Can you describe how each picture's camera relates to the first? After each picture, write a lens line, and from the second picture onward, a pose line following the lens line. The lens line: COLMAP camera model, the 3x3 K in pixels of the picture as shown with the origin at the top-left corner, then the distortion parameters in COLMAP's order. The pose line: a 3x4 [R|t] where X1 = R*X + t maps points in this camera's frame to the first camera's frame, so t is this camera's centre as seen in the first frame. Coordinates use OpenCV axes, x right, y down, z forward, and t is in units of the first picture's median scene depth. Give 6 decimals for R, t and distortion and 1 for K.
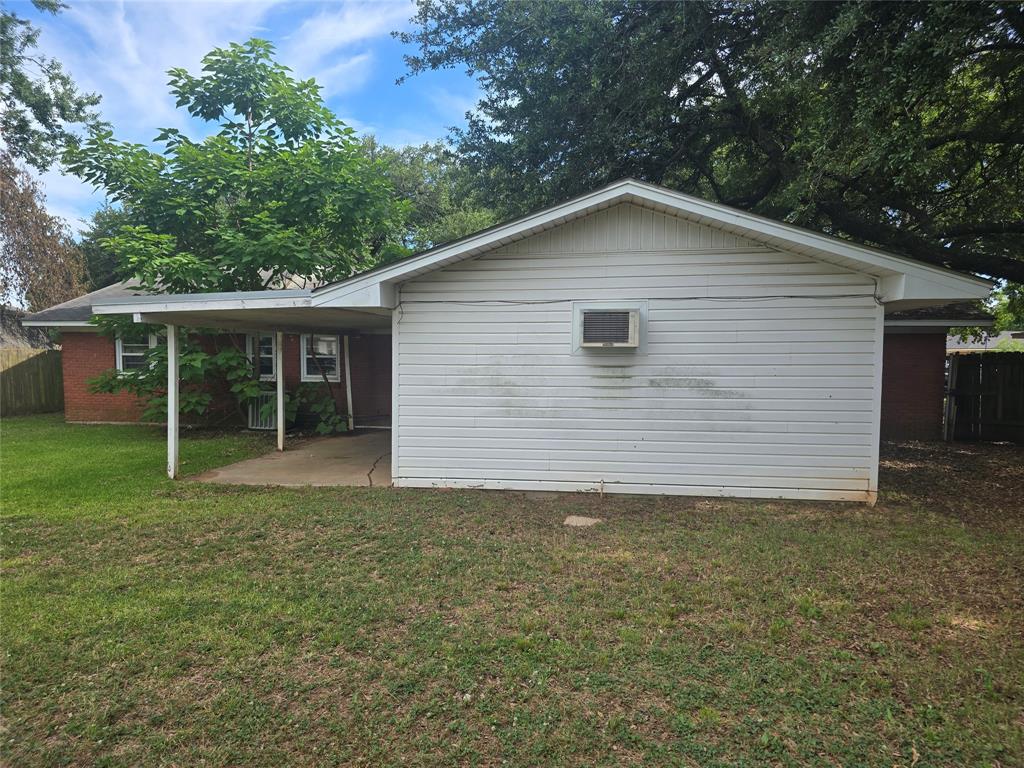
lens RADIAL K [[676.5, 0, 510.6], [0, 676.5, 384.8], [0, 0, 1]] dist [0.009149, -0.019082]
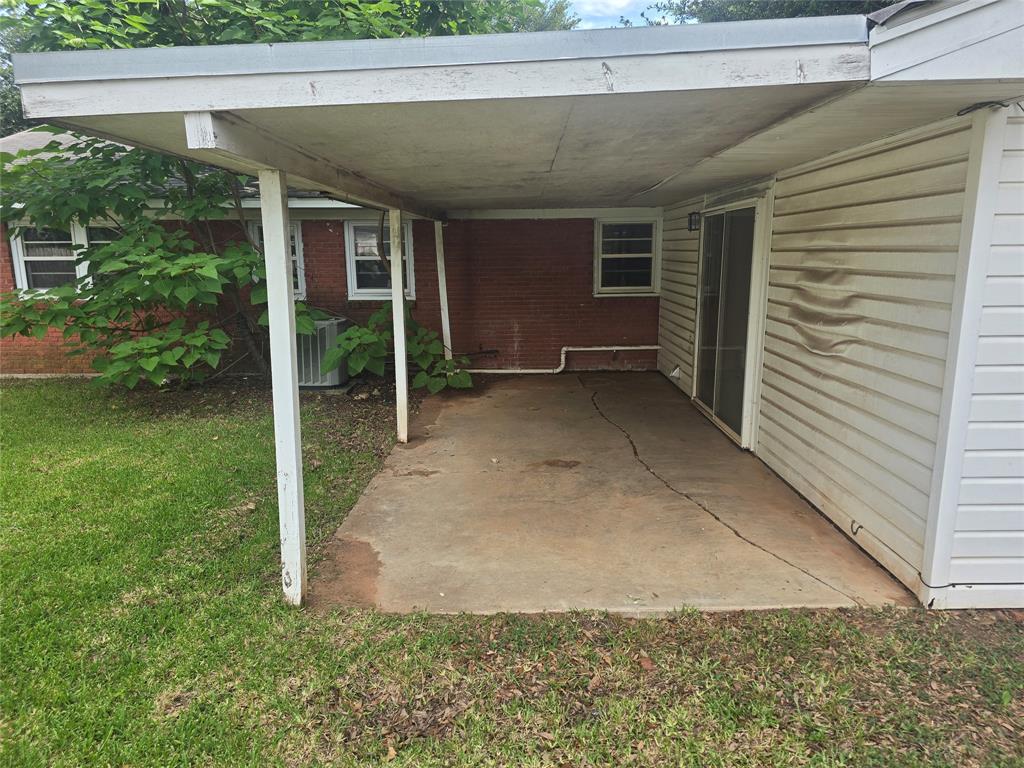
lens RADIAL K [[676.5, 0, 511.0], [0, 676.5, 382.9], [0, 0, 1]] dist [0.009149, -0.019082]
pose [[0.990435, -0.041945, 0.131453, -0.275769], [0.021716, 0.988189, 0.151694, -0.022101], [-0.136263, -0.147389, 0.979647, 0.413010]]
